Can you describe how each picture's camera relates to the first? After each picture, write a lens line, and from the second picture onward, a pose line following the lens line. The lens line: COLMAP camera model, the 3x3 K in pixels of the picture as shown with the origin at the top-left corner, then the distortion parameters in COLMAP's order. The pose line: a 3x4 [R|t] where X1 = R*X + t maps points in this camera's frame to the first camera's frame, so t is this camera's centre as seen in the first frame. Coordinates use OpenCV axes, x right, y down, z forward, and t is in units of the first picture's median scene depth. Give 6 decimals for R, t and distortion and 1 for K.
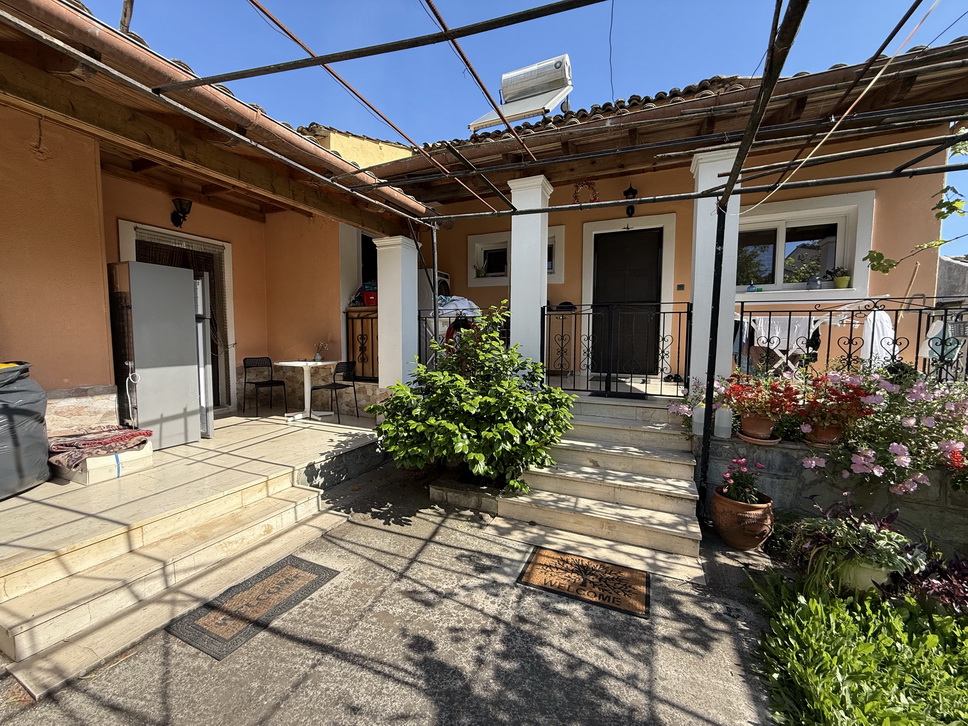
lens RADIAL K [[387.5, 0, 483.0], [0, 387.5, 364.8], [0, 0, 1]] dist [-0.000366, -0.000136]
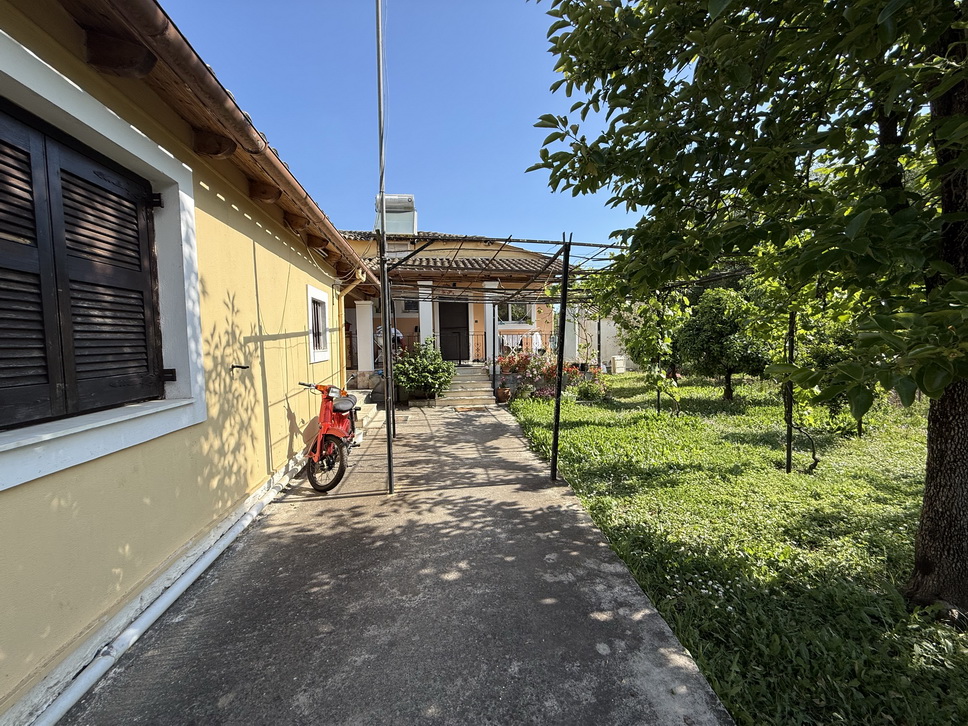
lens RADIAL K [[387.5, 0, 483.0], [0, 387.5, 364.8], [0, 0, 1]] dist [-0.000366, -0.000136]
pose [[0.846267, -0.052849, 0.530131, -1.055742], [0.059191, 0.998234, 0.005025, 0.074389], [-0.529461, 0.027126, 0.847901, -1.481781]]
